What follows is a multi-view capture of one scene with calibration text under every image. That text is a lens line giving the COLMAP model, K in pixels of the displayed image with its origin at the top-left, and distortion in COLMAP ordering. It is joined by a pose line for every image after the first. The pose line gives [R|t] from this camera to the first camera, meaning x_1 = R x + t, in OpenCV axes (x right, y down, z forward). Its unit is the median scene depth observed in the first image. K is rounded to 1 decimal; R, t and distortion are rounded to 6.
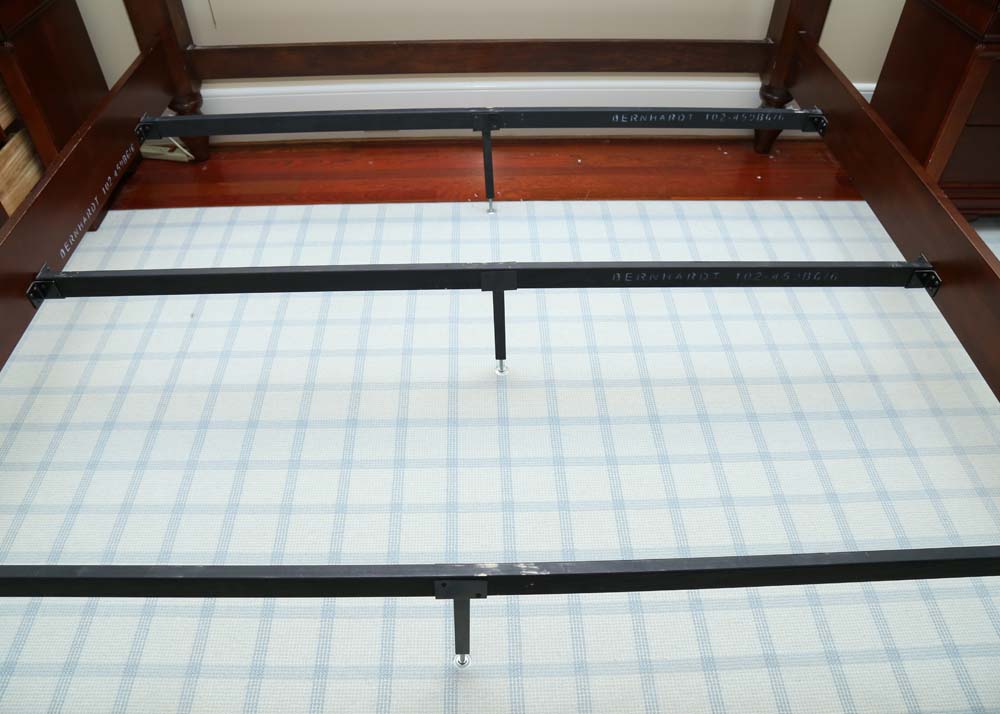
lens RADIAL K [[760.7, 0, 496.5], [0, 760.7, 357.3], [0, 0, 1]] dist [-0.089701, 0.038223]
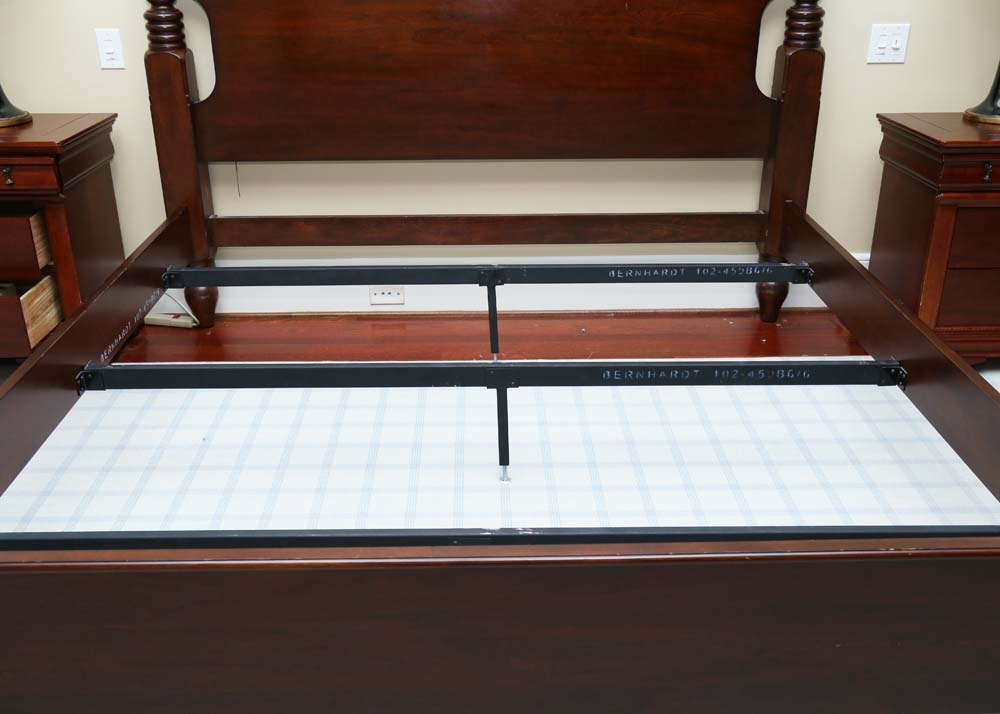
lens RADIAL K [[1008.6, 0, 499.2], [0, 1008.6, 386.1], [0, 0, 1]] dist [-0.024608, 0.000000]
pose [[0.999980, -0.000606, -0.006333, 0.007182], [-0.001477, 0.946109, -0.323846, 0.327749], [0.006188, 0.323849, 0.946089, -0.333192]]
